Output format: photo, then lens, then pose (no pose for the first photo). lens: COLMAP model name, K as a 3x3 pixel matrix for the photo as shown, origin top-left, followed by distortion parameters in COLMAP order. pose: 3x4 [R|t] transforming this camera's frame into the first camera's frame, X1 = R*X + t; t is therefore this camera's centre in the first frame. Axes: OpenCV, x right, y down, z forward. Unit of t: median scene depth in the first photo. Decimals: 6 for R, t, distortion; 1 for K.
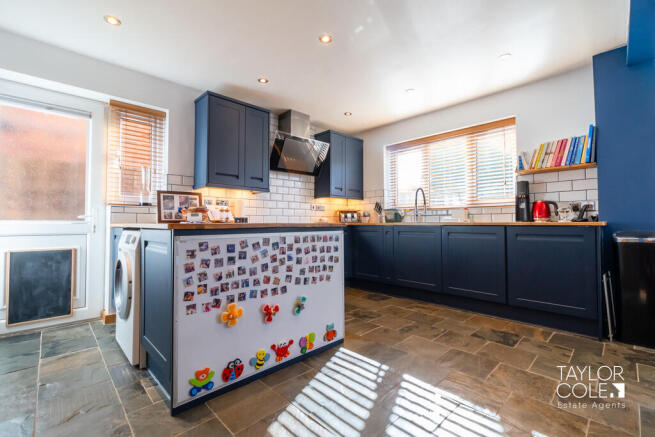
lens RADIAL K [[283.8, 0, 327.5], [0, 283.8, 218.5], [0, 0, 1]] dist [-0.000189, -0.000021]
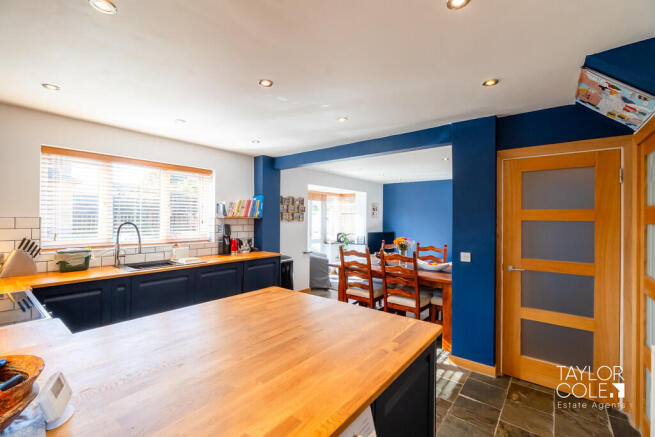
lens RADIAL K [[283.8, 0, 327.5], [0, 283.8, 218.5], [0, 0, 1]] dist [-0.000189, -0.000021]
pose [[-0.122247, -0.002780, 0.992496, -0.708809], [-0.029083, 0.999577, -0.000782, -0.172689], [-0.992073, -0.028961, -0.122276, 0.694572]]
